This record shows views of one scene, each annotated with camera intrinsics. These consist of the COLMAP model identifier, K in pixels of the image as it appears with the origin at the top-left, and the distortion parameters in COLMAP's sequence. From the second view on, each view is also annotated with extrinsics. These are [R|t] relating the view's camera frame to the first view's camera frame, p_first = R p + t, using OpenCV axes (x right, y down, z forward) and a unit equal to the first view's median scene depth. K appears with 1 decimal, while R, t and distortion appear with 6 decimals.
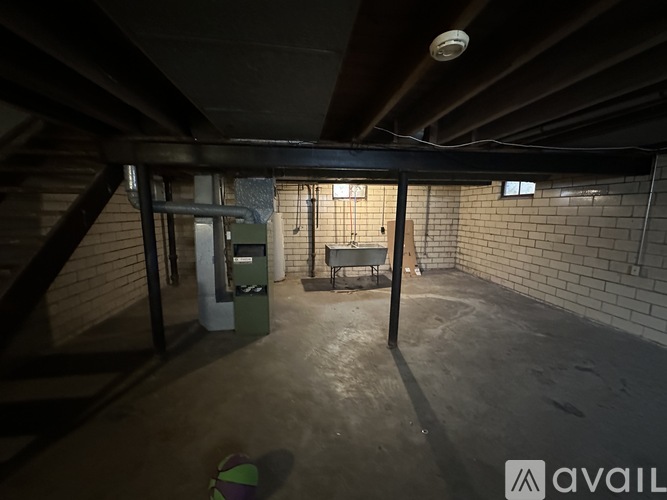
lens RADIAL K [[265.7, 0, 332.9], [0, 265.7, 249.2], [0, 0, 1]] dist [-0.000863, -0.000213]
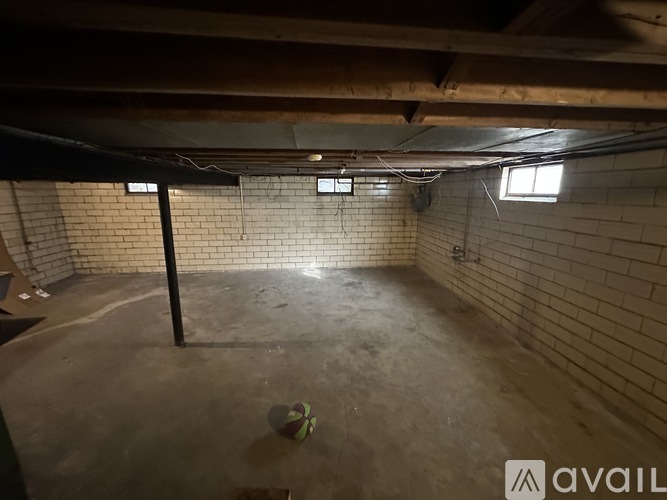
lens RADIAL K [[265.7, 0, 333.8], [0, 265.7, 250.2], [0, 0, 1]] dist [-0.000863, -0.000213]
pose [[0.027748, -0.223587, 0.974289, -0.343782], [0.145899, 0.965133, 0.217330, -0.071743], [-0.988910, 0.136117, 0.059402, 0.131688]]
